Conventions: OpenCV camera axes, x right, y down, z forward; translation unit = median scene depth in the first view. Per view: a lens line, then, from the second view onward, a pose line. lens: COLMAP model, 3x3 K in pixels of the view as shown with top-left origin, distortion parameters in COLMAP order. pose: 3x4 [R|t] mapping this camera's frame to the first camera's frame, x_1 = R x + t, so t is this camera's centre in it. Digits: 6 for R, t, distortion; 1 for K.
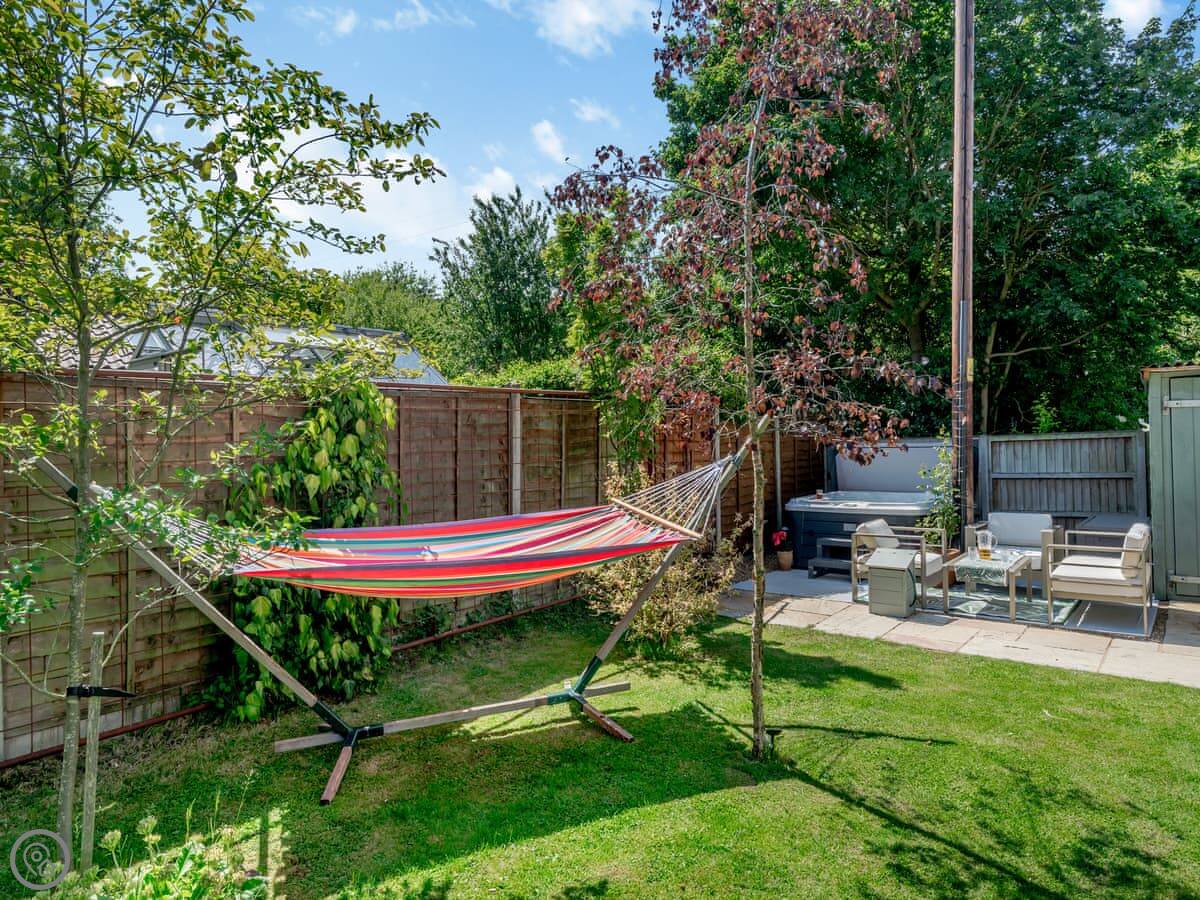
lens RADIAL K [[744.3, 0, 600.0], [0, 744.3, 450.0], [0, 0, 1]] dist [0.002962, -0.000364]
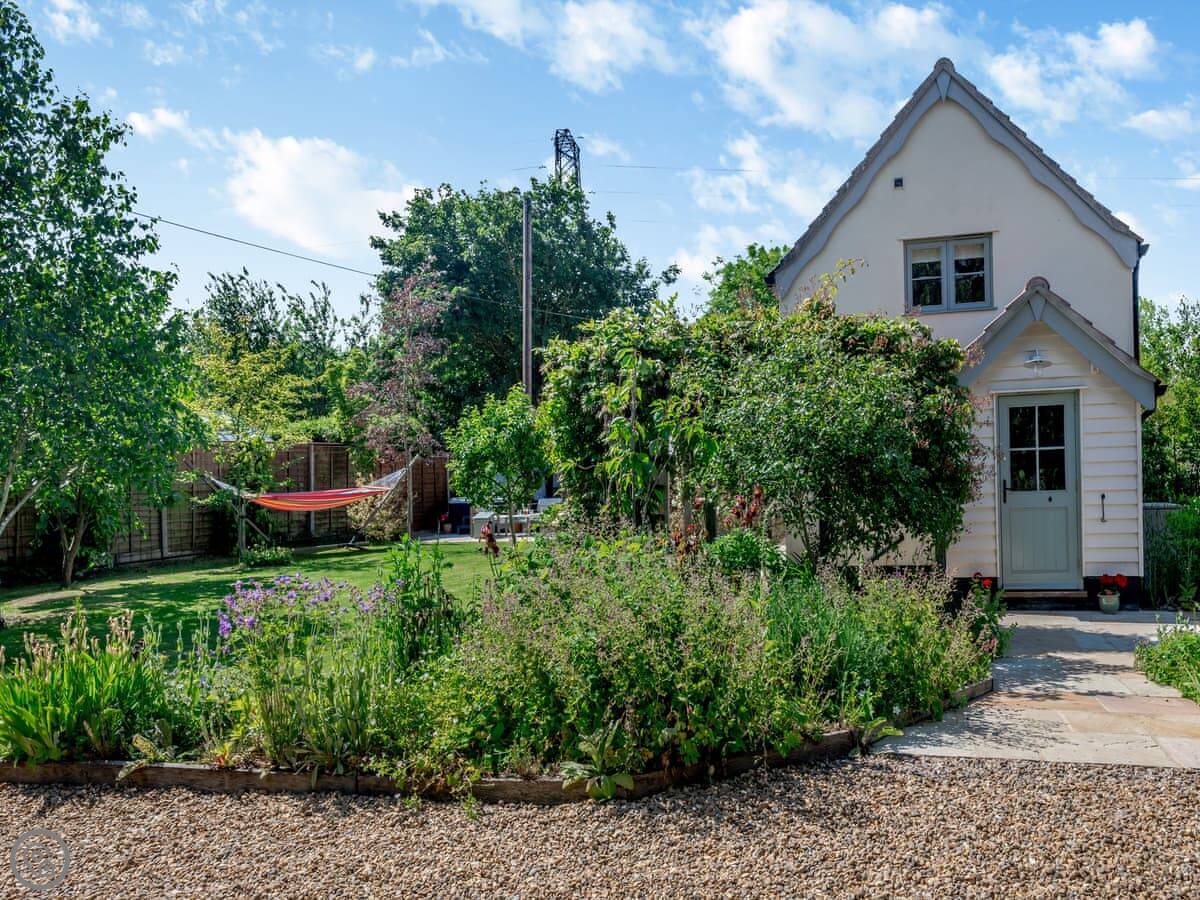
lens RADIAL K [[744.3, 0, 600.0], [0, 744.3, 450.0], [0, 0, 1]] dist [0.002962, -0.000364]
pose [[0.925906, 0.004678, 0.377725, -0.142661], [0.013995, 0.998812, -0.046676, 0.054495], [-0.377494, 0.048504, 0.924741, -1.295597]]
